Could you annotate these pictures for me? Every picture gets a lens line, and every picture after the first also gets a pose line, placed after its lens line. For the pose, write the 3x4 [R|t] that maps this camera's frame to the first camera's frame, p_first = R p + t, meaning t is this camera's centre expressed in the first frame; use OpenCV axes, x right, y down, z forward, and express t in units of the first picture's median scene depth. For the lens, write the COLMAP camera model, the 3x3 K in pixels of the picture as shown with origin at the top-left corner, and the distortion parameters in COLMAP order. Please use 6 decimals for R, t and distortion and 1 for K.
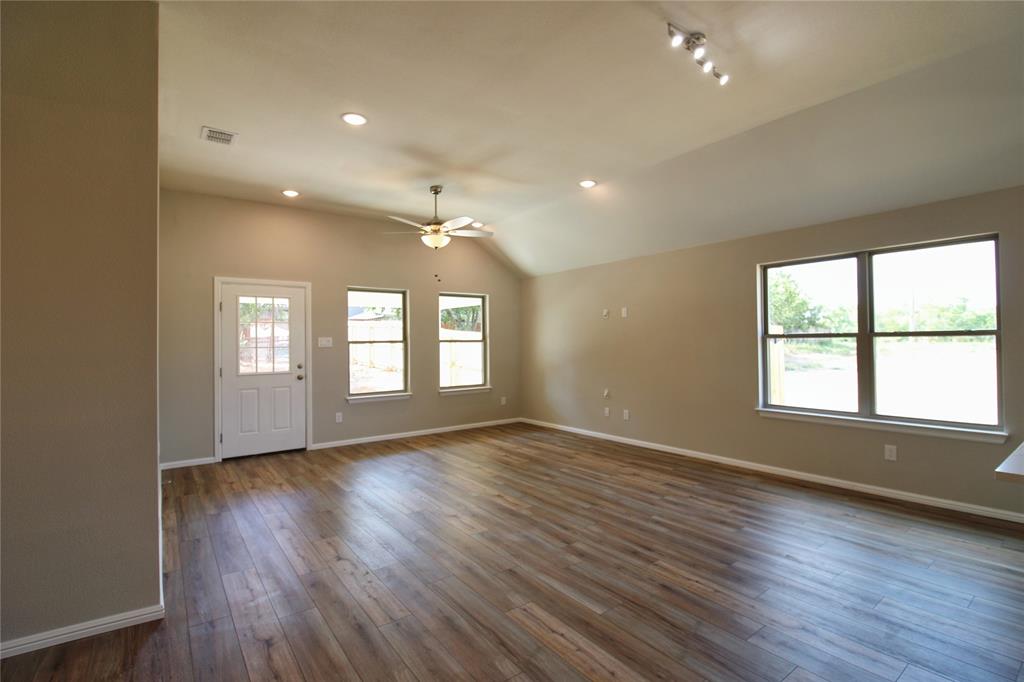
lens RADIAL K [[478.7, 0, 511.5], [0, 478.7, 336.7], [0, 0, 1]] dist [0.003729, -0.011477]
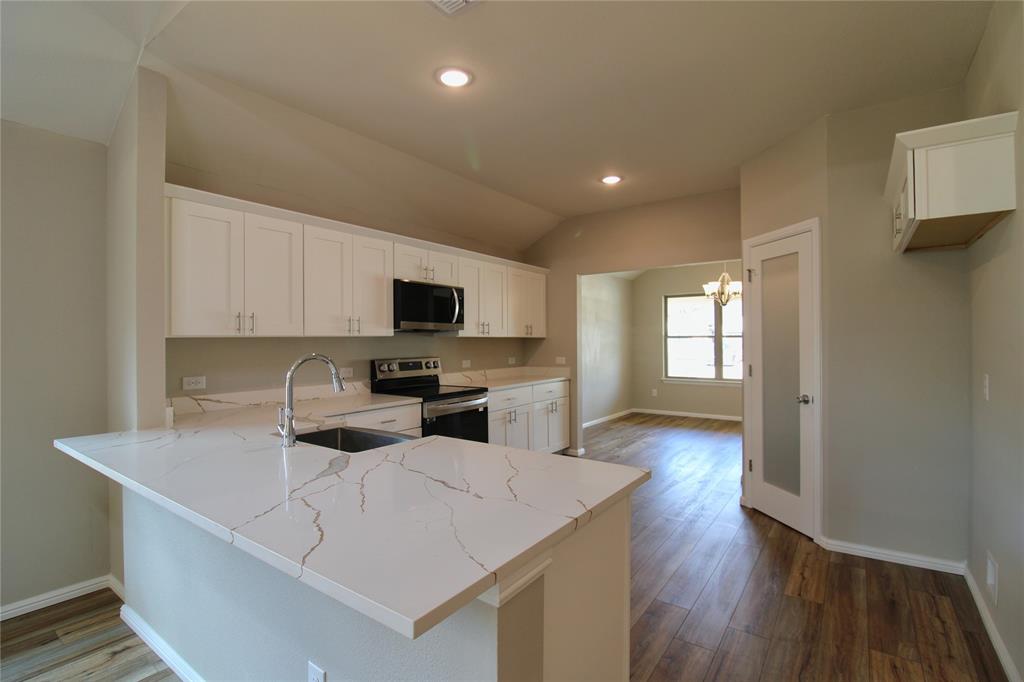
lens RADIAL K [[475.2, 0, 514.0], [0, 475.2, 338.5], [0, 0, 1]] dist [-0.001763, -0.012222]
pose [[-0.309381, 0.013941, 0.950836, 0.187257], [-0.002752, 0.999875, -0.015555, 0.001084], [-0.950934, -0.007429, -0.309304, 0.379795]]
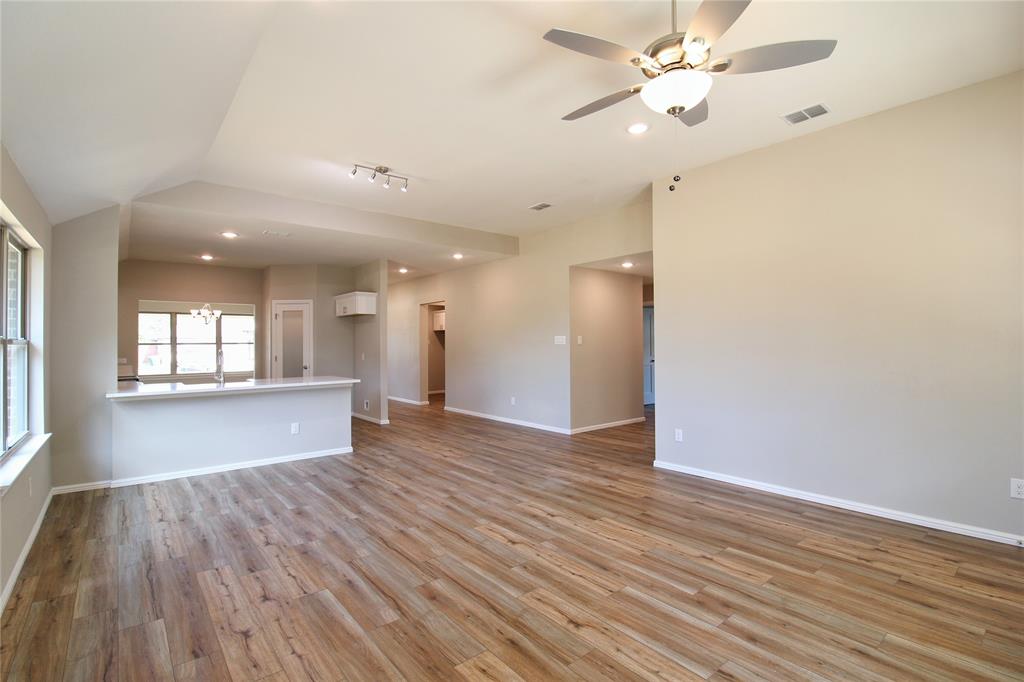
lens RADIAL K [[475.2, 0, 514.0], [0, 475.2, 338.5], [0, 0, 1]] dist [-0.001763, -0.012222]
pose [[-0.998041, 0.017901, -0.059941, 0.013752], [0.019125, 0.999619, -0.019900, 0.020641], [0.059562, -0.021008, -0.998004, 1.716012]]
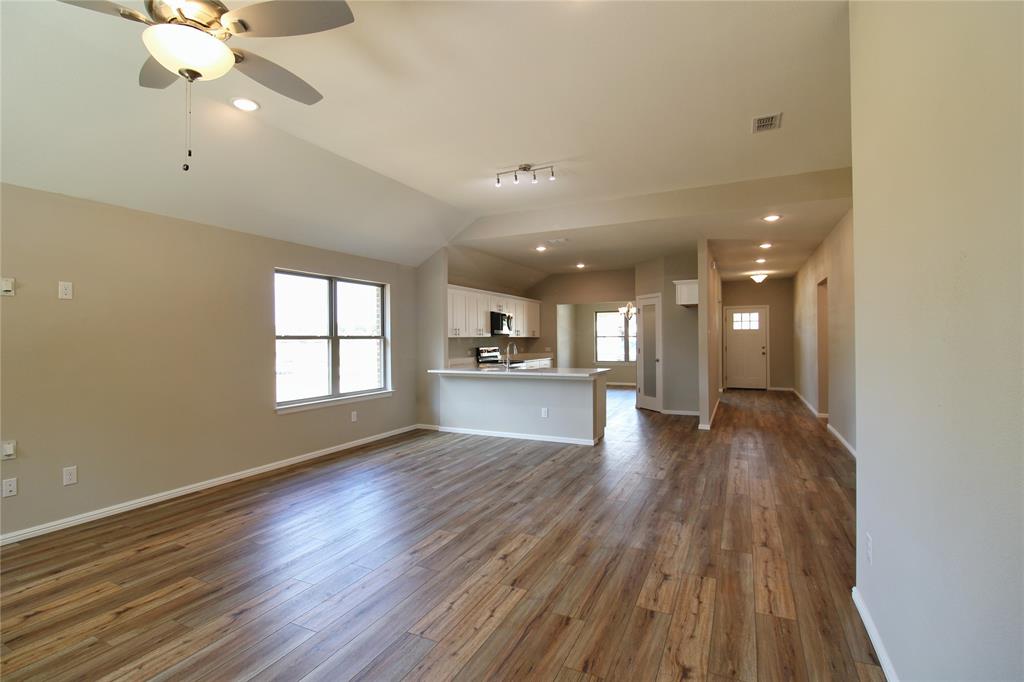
lens RADIAL K [[475.2, 0, 514.0], [0, 475.2, 338.5], [0, 0, 1]] dist [-0.001763, -0.012222]
pose [[-0.469093, 0.014630, 0.883027, -0.709886], [0.003007, 0.999883, -0.014968, 0.020733], [-0.883143, -0.004366, -0.469083, 1.166834]]
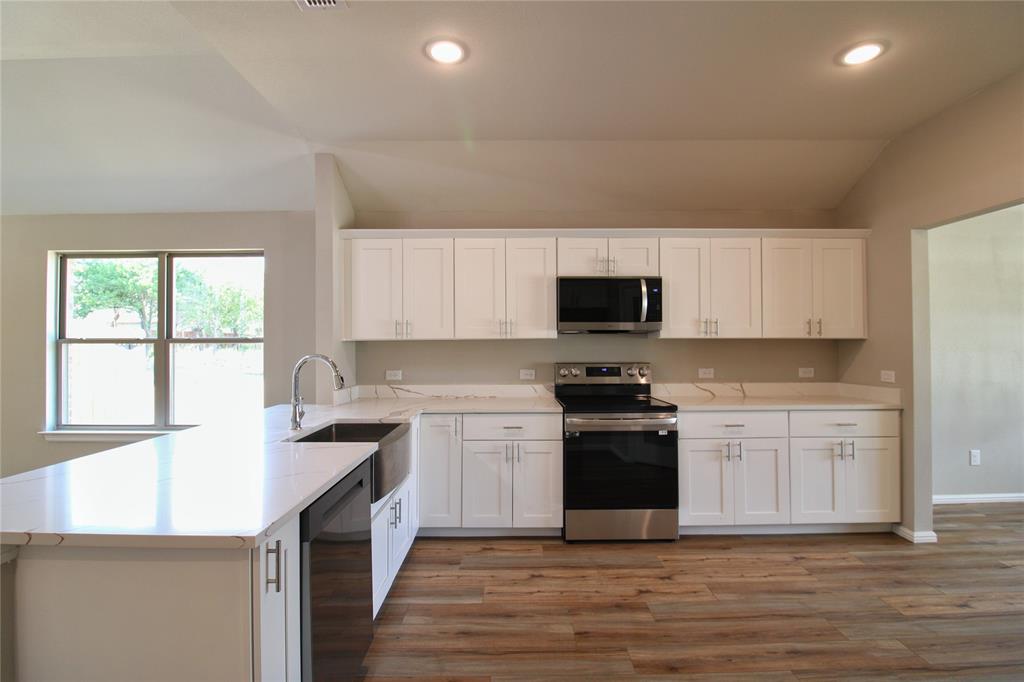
lens RADIAL K [[475.2, 0, 514.0], [0, 475.2, 338.5], [0, 0, 1]] dist [-0.001763, -0.012222]
pose [[0.587280, 0.016442, 0.809217, 0.386711], [-0.011821, 0.999861, -0.011736, -0.005542], [-0.809298, -0.002673, 0.587393, -0.101386]]
